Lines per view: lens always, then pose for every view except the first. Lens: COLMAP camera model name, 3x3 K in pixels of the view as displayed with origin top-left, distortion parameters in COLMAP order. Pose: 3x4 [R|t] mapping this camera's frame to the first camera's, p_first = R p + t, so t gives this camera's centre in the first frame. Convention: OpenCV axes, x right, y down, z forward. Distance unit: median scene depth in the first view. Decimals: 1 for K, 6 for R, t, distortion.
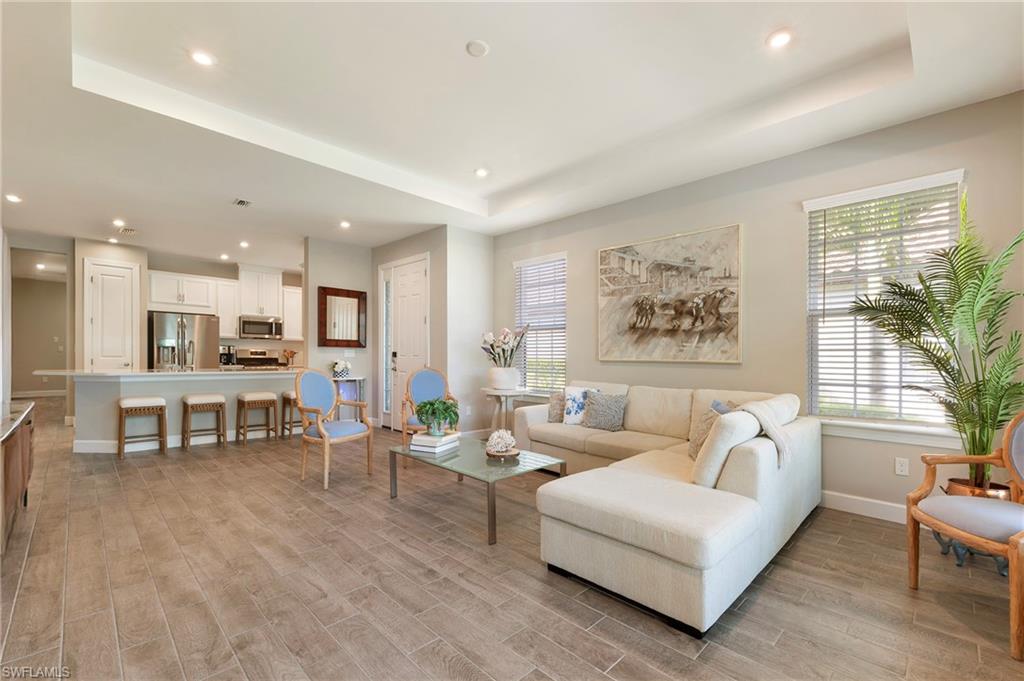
lens RADIAL K [[446.8, 0, 510.8], [0, 446.8, 390.7], [0, 0, 1]] dist [0.000603, -0.000356]
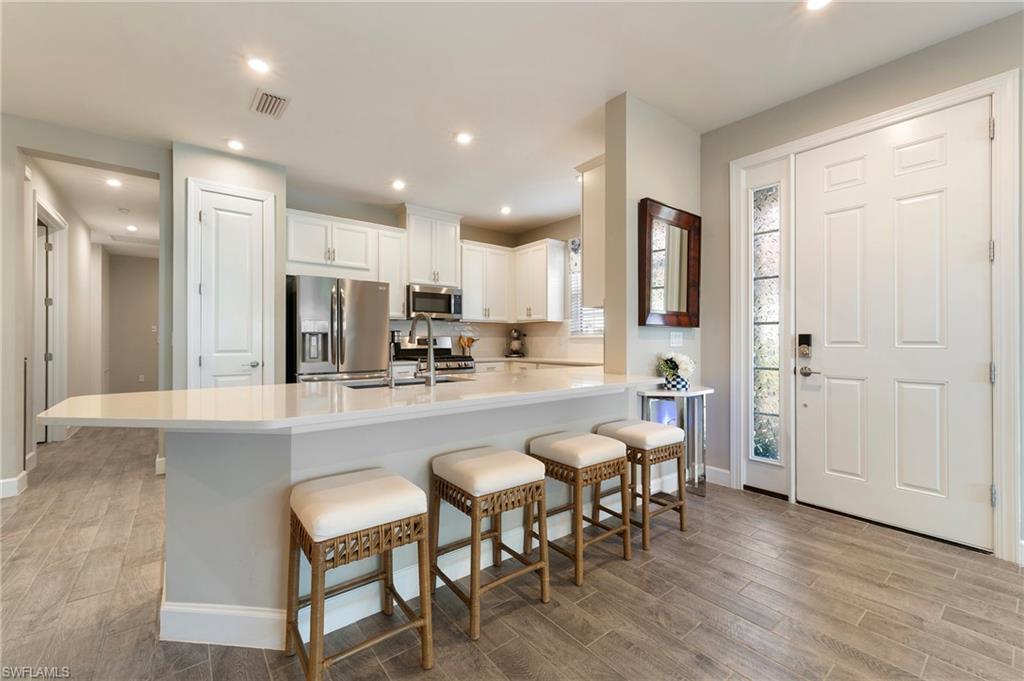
lens RADIAL K [[425.1, 0, 512.5], [0, 425.1, 369.8], [0, 0, 1]] dist [0.000437, 0.000065]
pose [[0.994586, -0.009532, -0.103477, -0.442323], [0.008651, 0.999922, -0.008958, -0.042307], [0.103554, 0.008015, 0.994592, 0.456975]]
